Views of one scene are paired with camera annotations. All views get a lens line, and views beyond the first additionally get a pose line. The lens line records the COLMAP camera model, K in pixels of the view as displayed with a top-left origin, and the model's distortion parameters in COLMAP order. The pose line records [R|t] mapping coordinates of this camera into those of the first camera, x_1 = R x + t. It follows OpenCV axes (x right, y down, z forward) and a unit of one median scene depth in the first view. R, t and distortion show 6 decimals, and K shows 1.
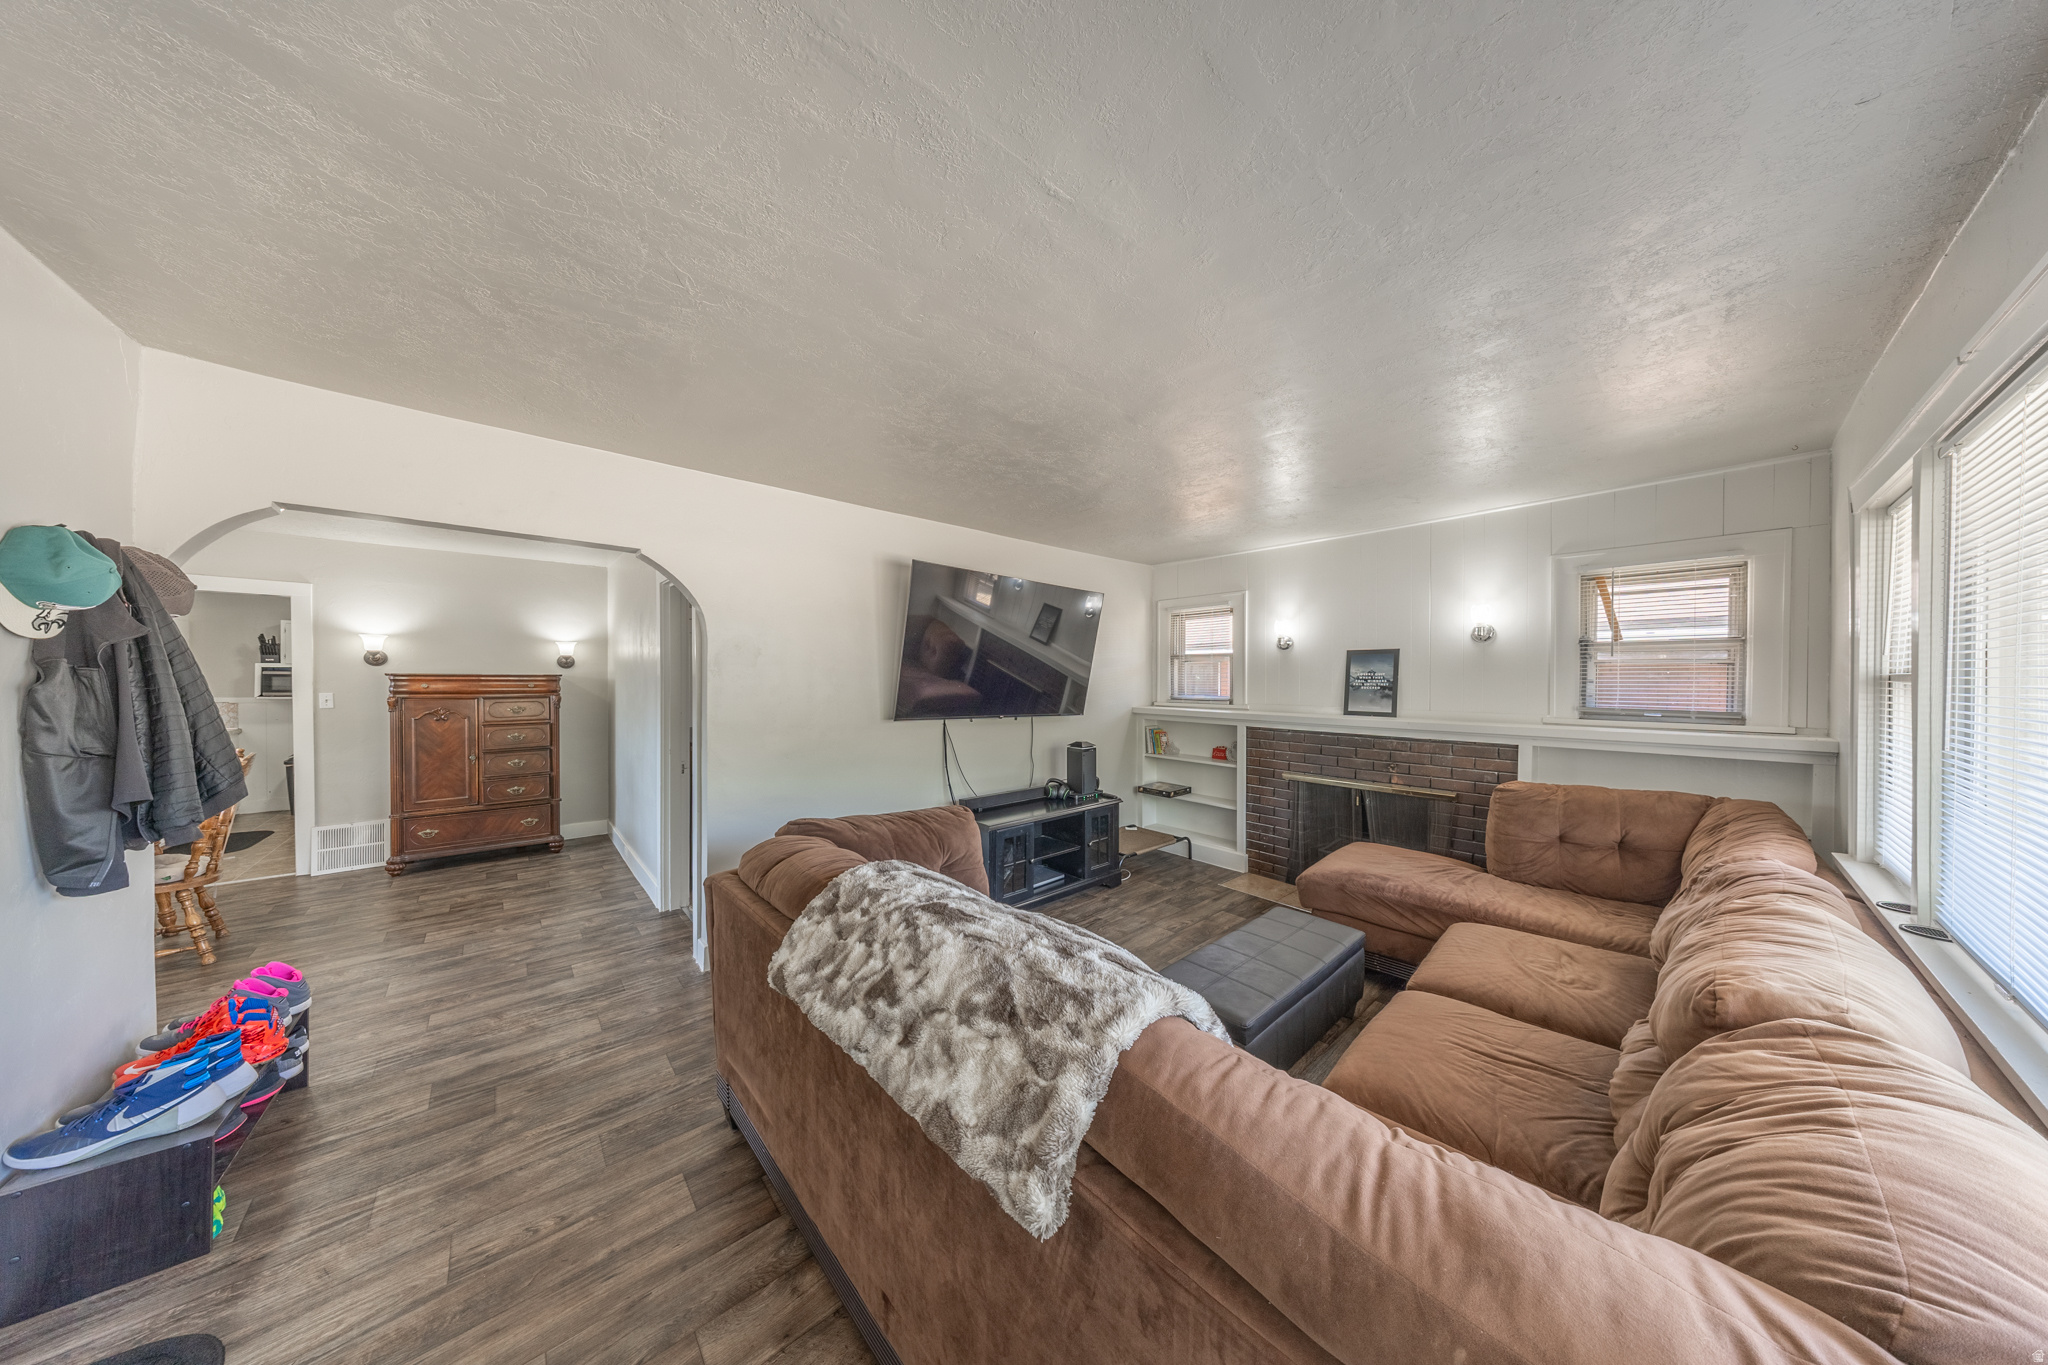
lens RADIAL K [[596.6, 0, 1021.9], [0, 596.6, 686.2], [0, 0, 1]] dist [-0.002196, 0.000264]
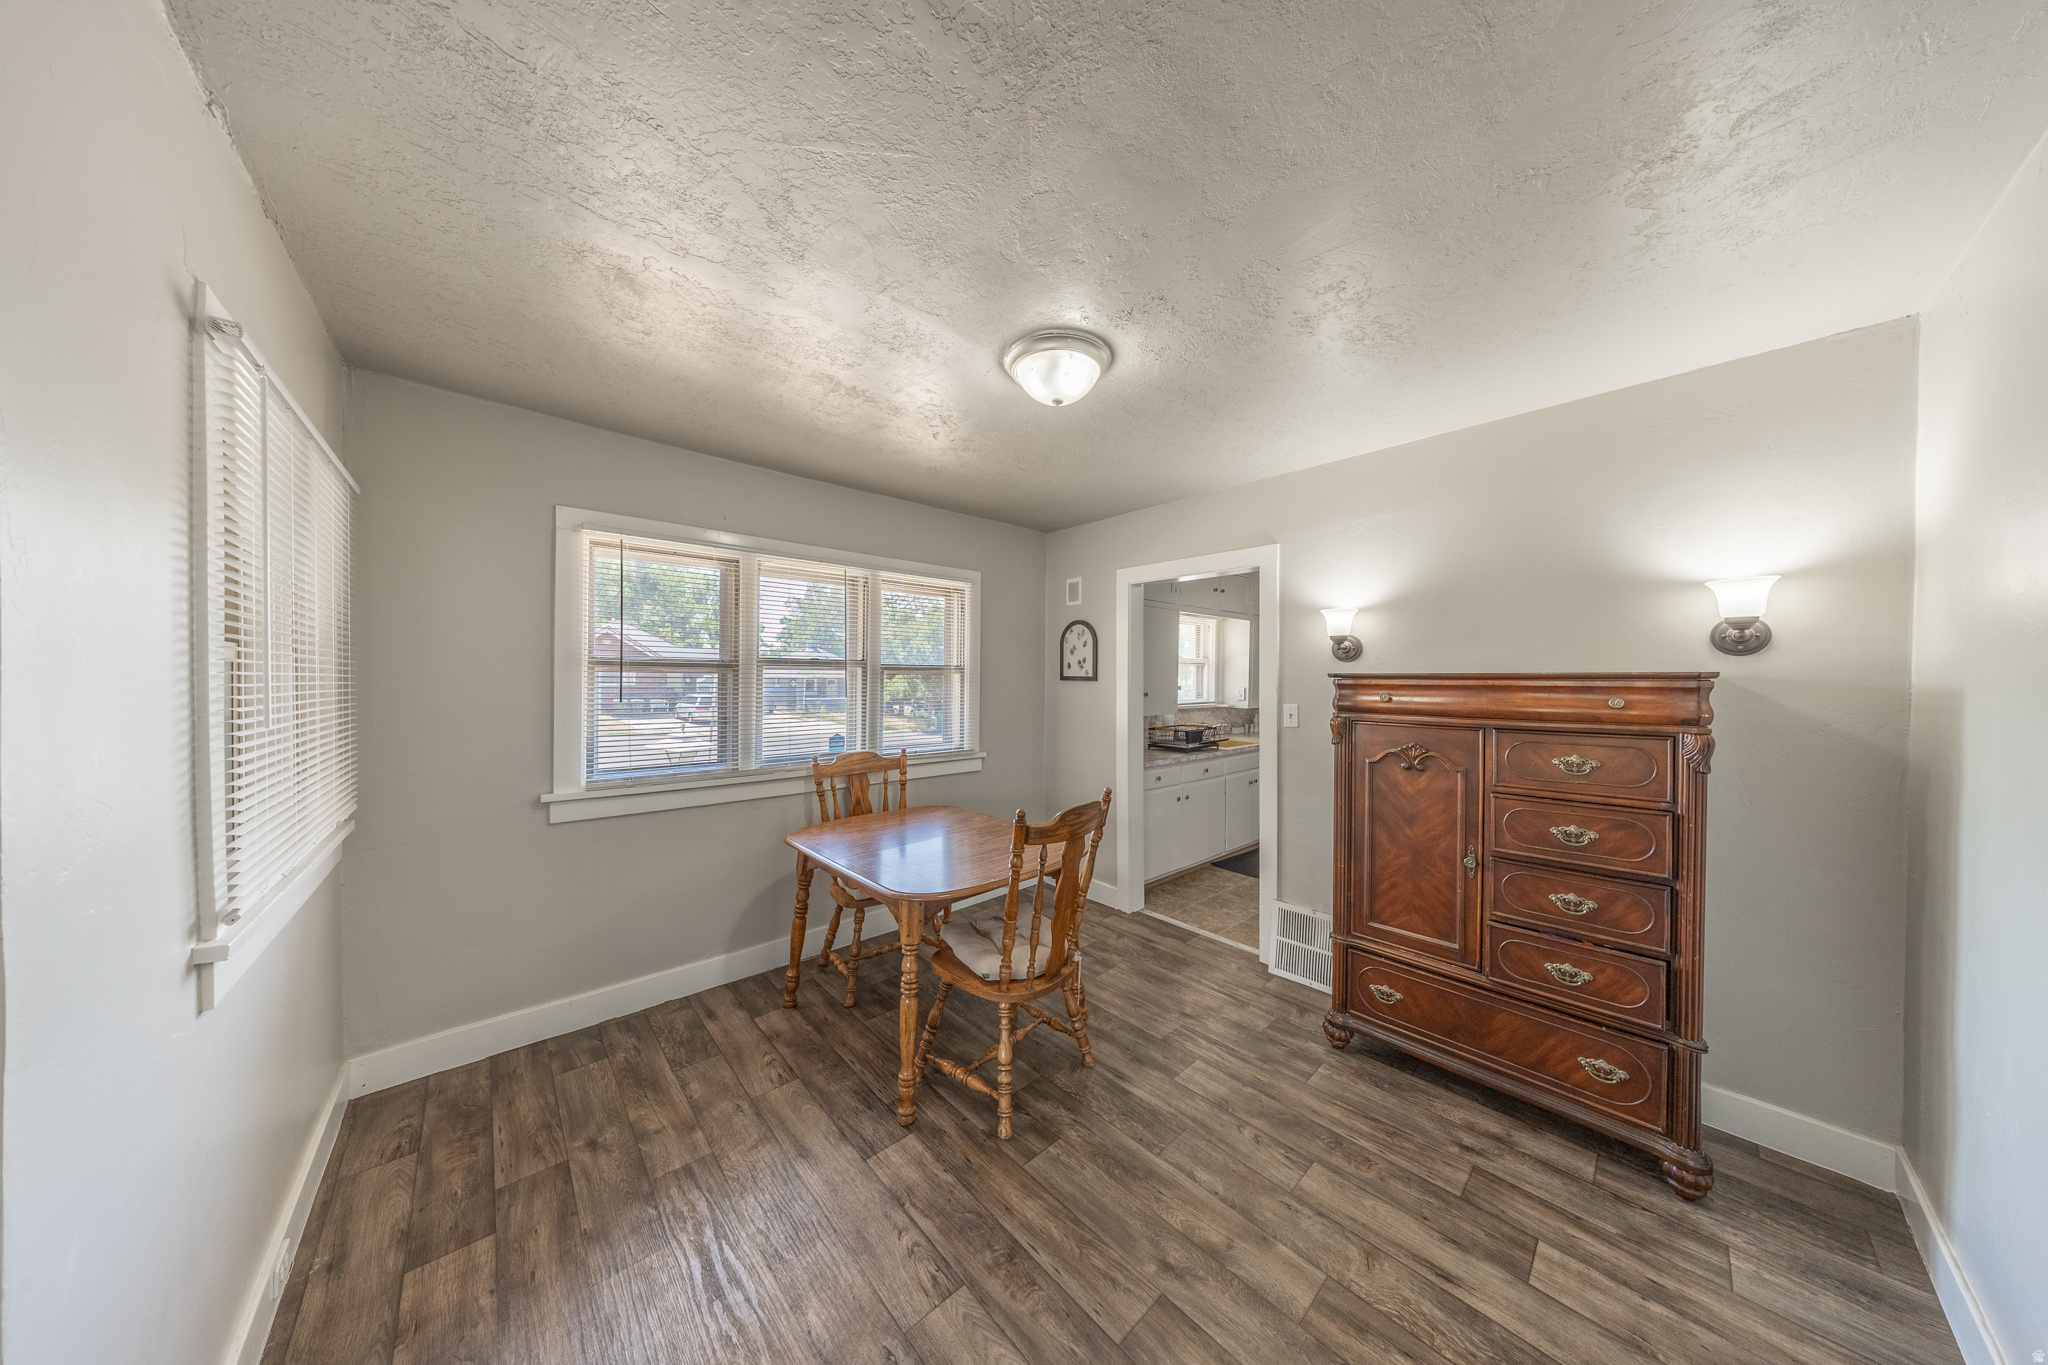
lens RADIAL K [[596.6, 0, 1028.7], [0, 596.6, 685.5], [0, 0, 1]] dist [-0.002196, 0.000264]
pose [[0.019296, 0.007653, -0.999785, -0.483594], [-0.016691, 0.999834, 0.007331, -0.009077], [0.999674, 0.016546, 0.019421, 0.656951]]
